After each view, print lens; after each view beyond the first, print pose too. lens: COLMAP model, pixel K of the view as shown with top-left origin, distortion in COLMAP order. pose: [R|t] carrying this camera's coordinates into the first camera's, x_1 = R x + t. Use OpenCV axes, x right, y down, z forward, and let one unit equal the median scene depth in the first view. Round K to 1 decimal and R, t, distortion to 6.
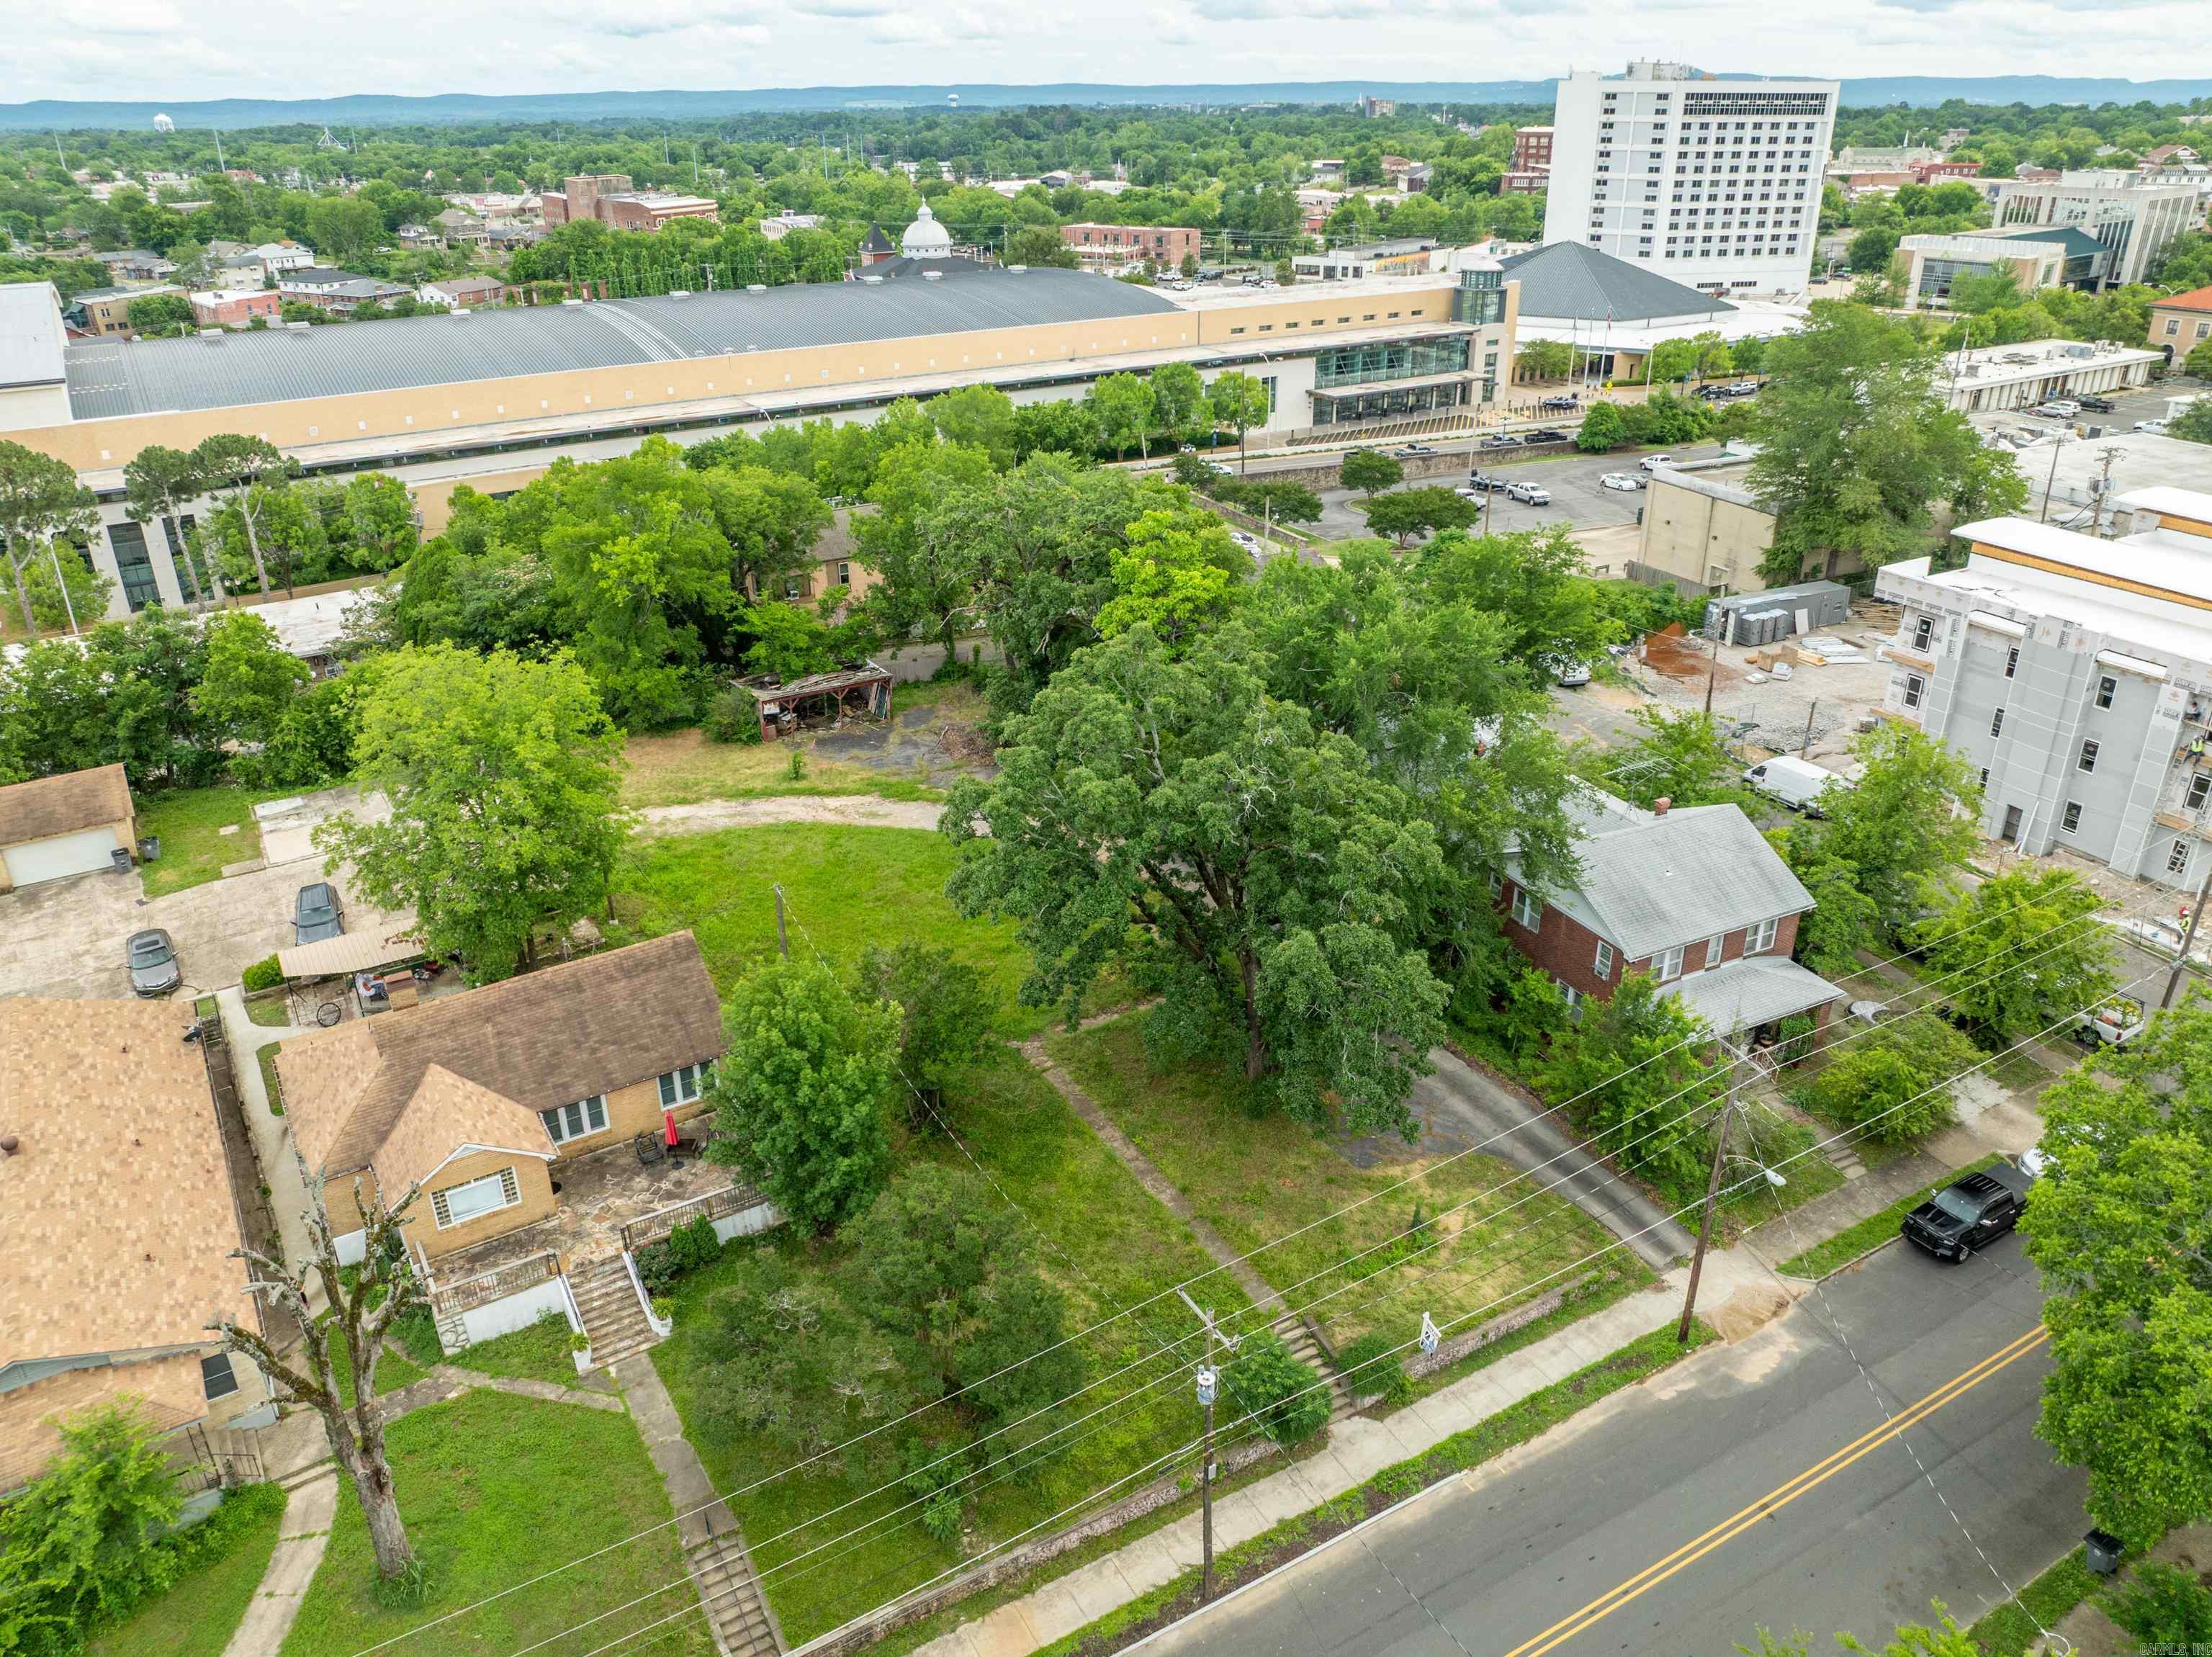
lens RADIAL K [[1546.9, 0, 1106.0], [0, 1546.9, 828.5], [0, 0, 1]] dist [-0.050410, 0.020546]
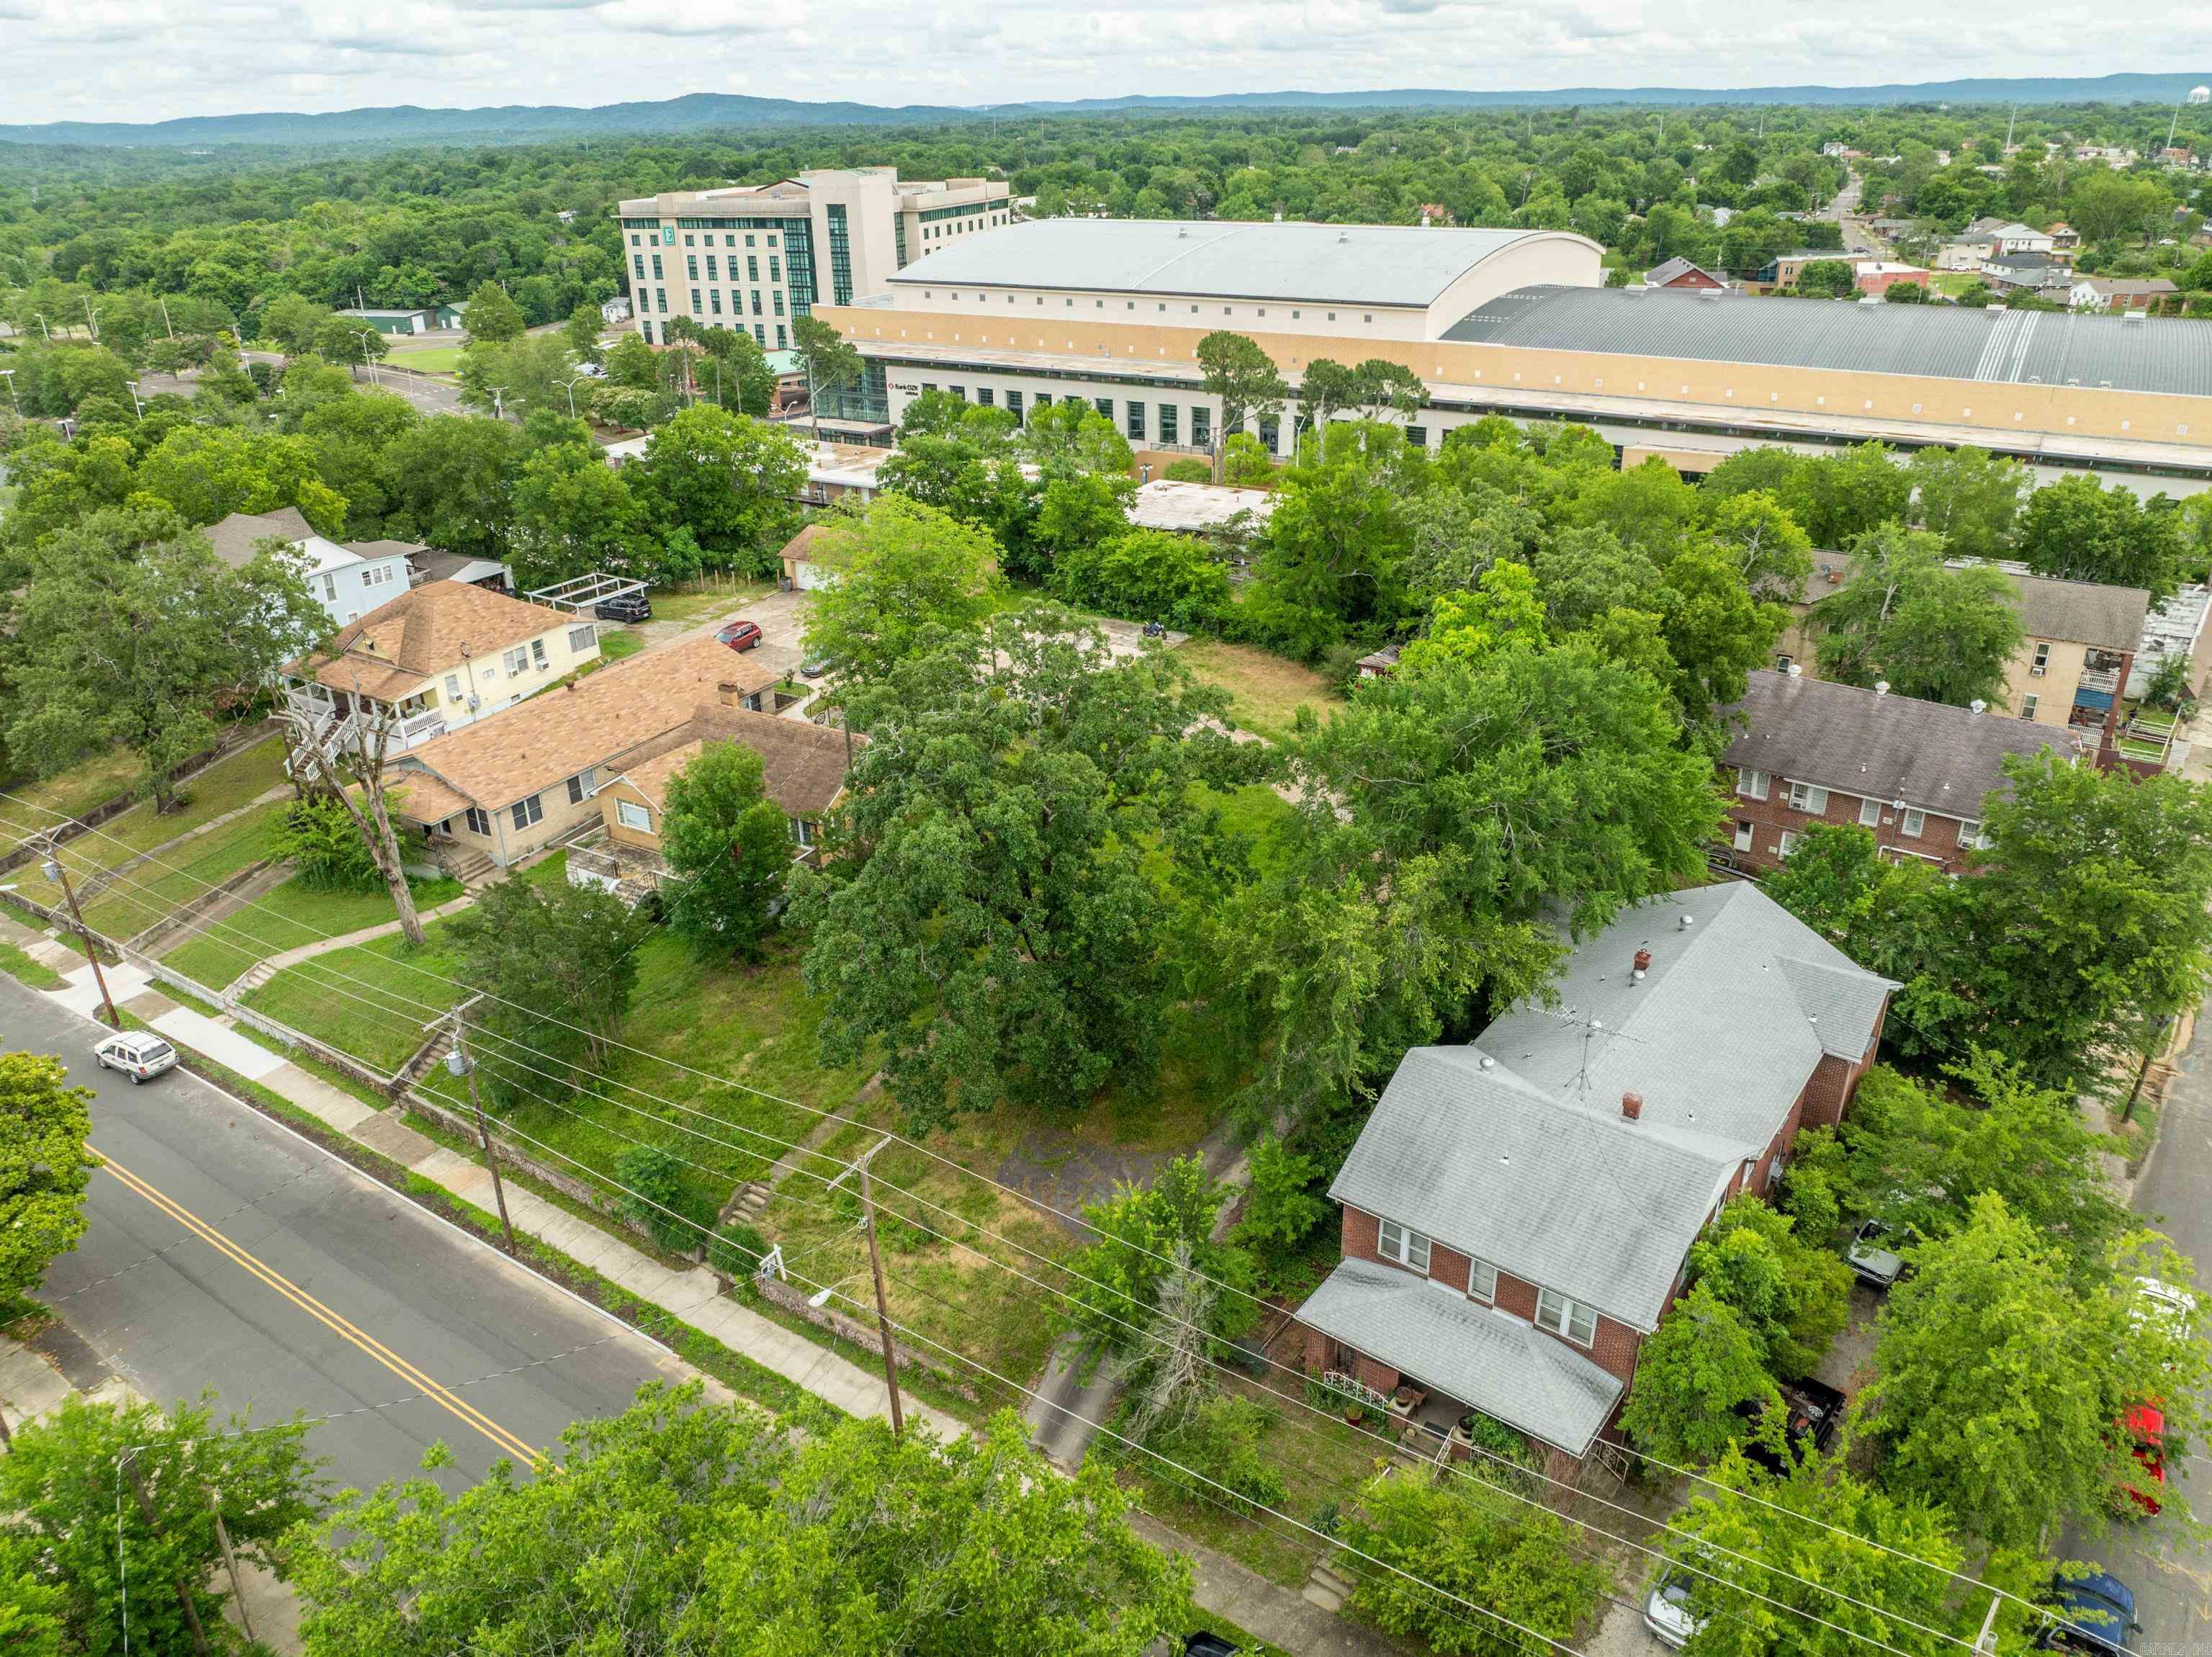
lens RADIAL K [[1546.9, 0, 1106.0], [0, 1546.9, 828.5], [0, 0, 1]] dist [-0.050410, 0.020546]
pose [[0.450196, 0.383643, -0.806314, 0.277730], [-0.371342, 0.901648, 0.221668, -0.070390], [0.812052, 0.199624, 0.548381, 0.140848]]
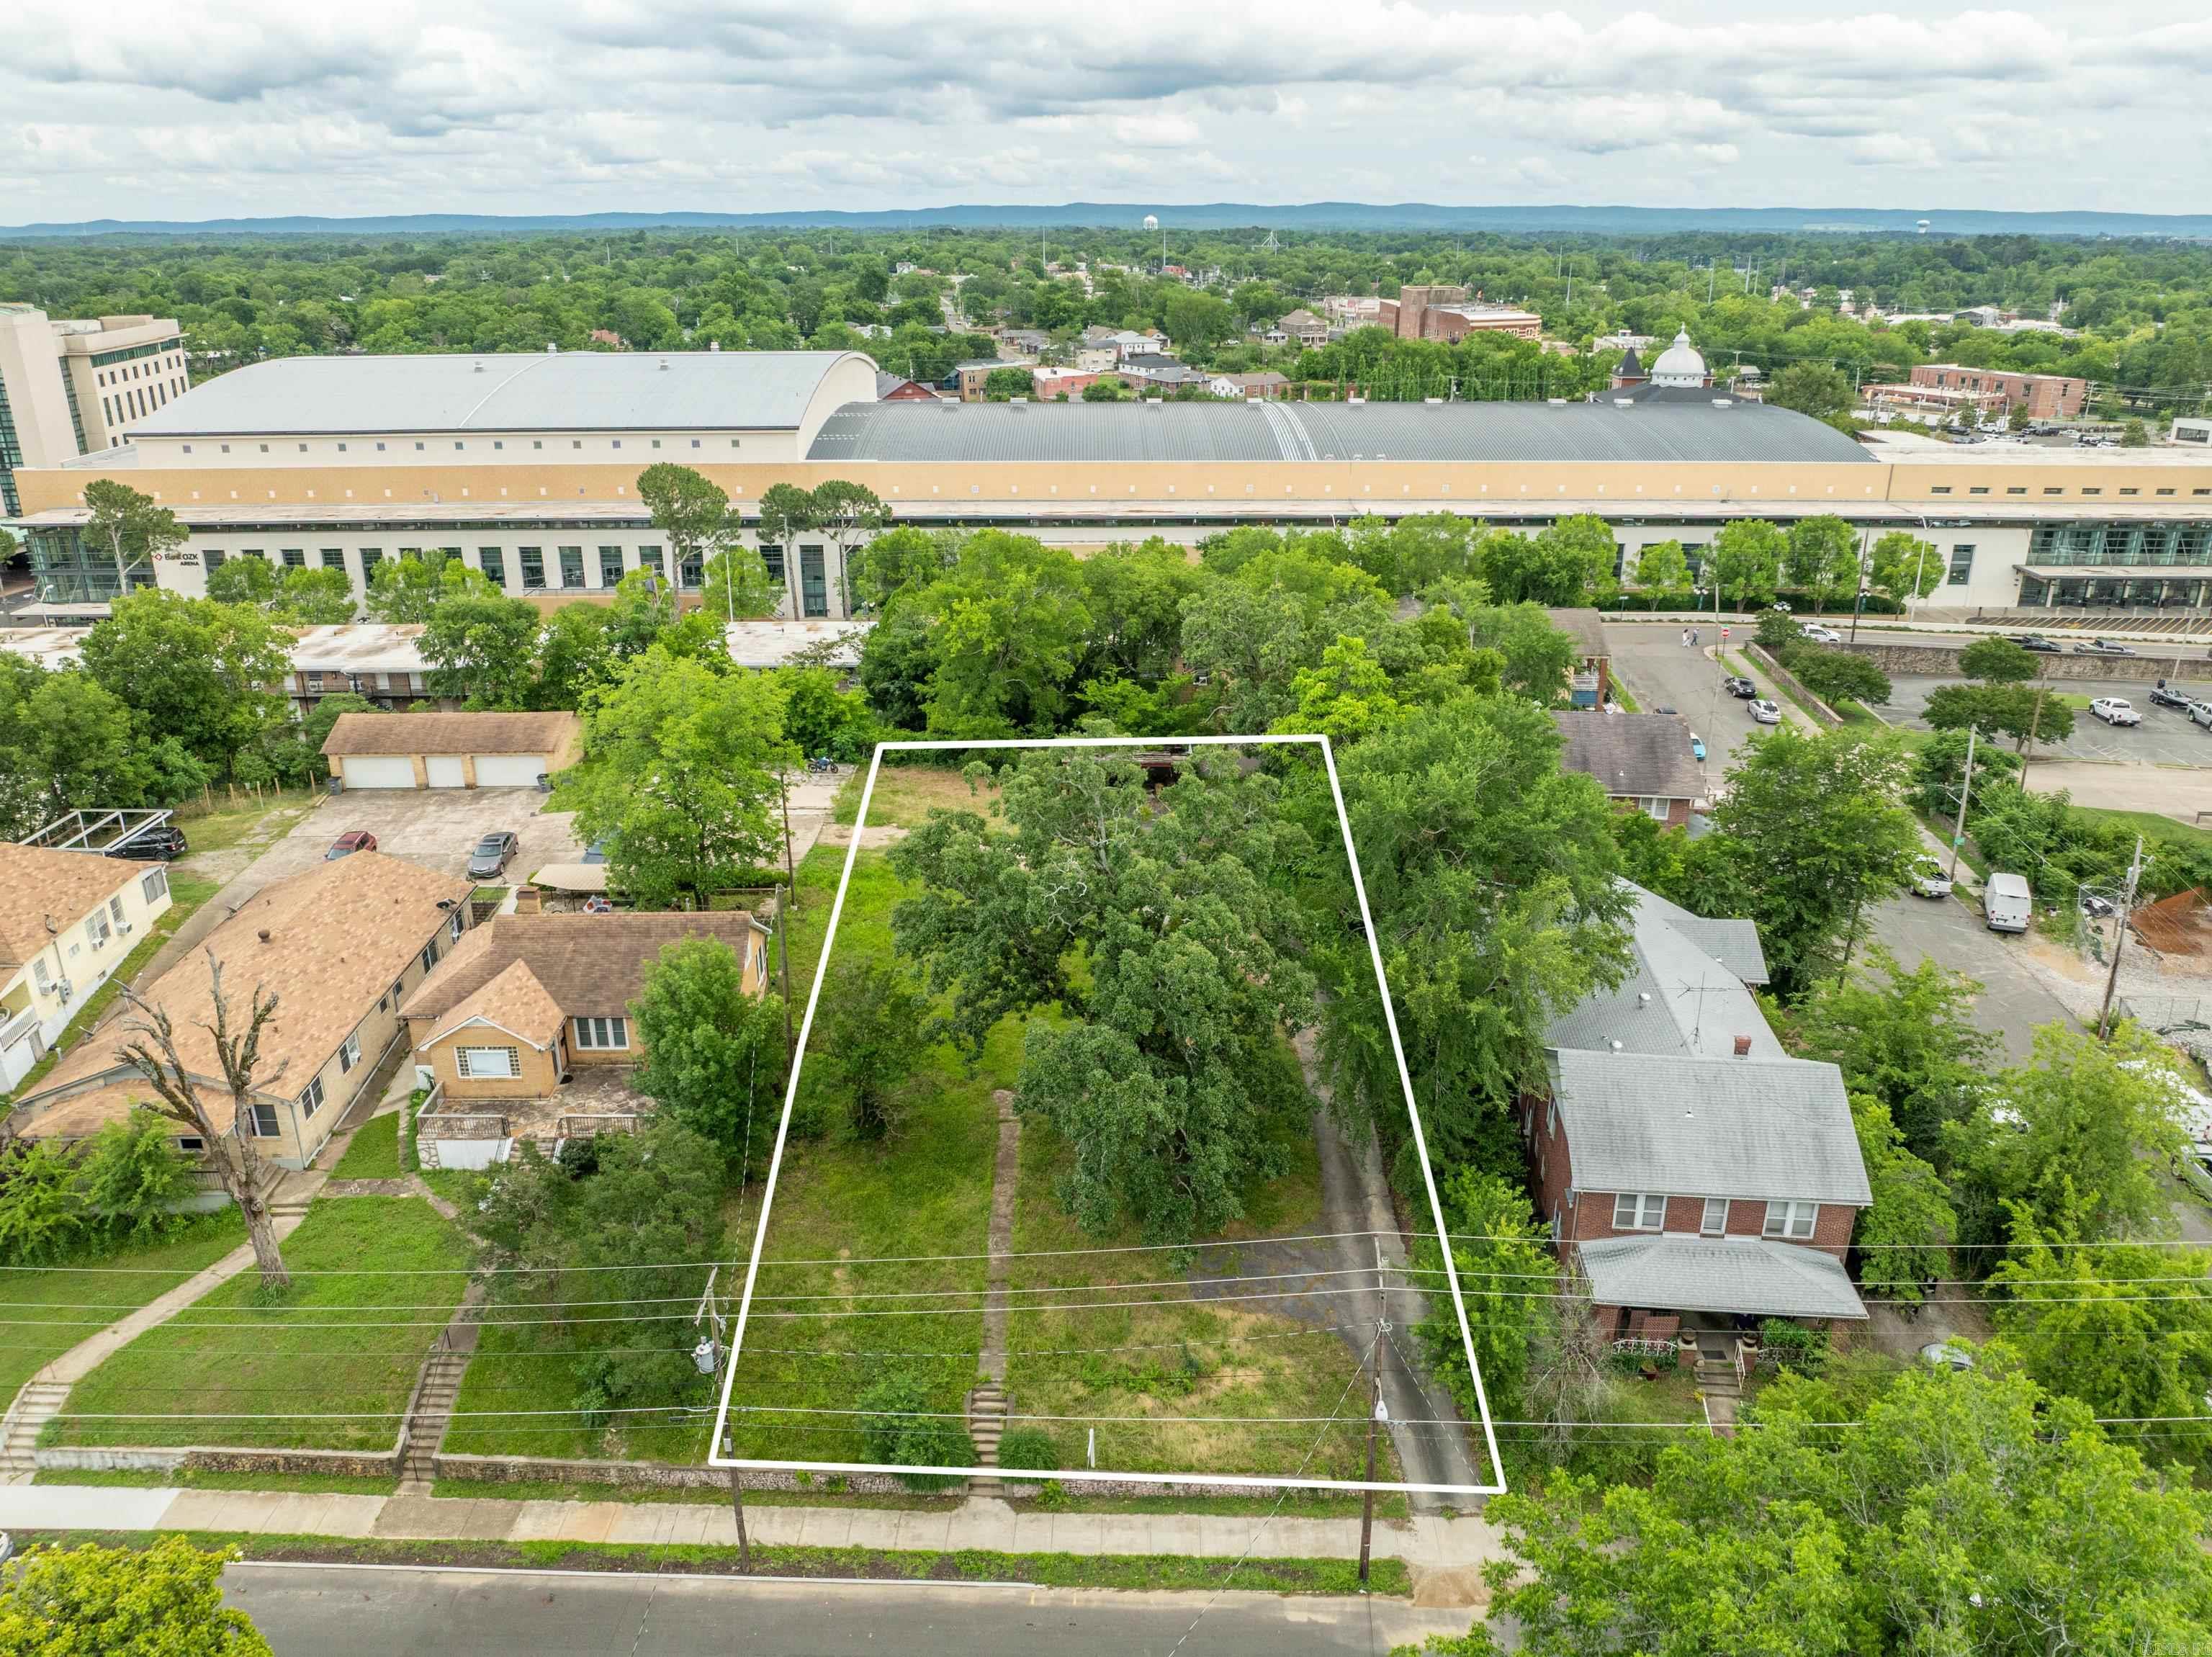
lens RADIAL K [[1580.4, 0, 1106.0], [0, 1580.4, 828.5], [0, 0, 1]] dist [-0.043113, 0.003517]
pose [[0.854252, 0.197532, -0.480869, 0.164305], [-0.231457, 0.972776, -0.011580, -0.014406], [0.465491, 0.121193, 0.876716, 0.016235]]
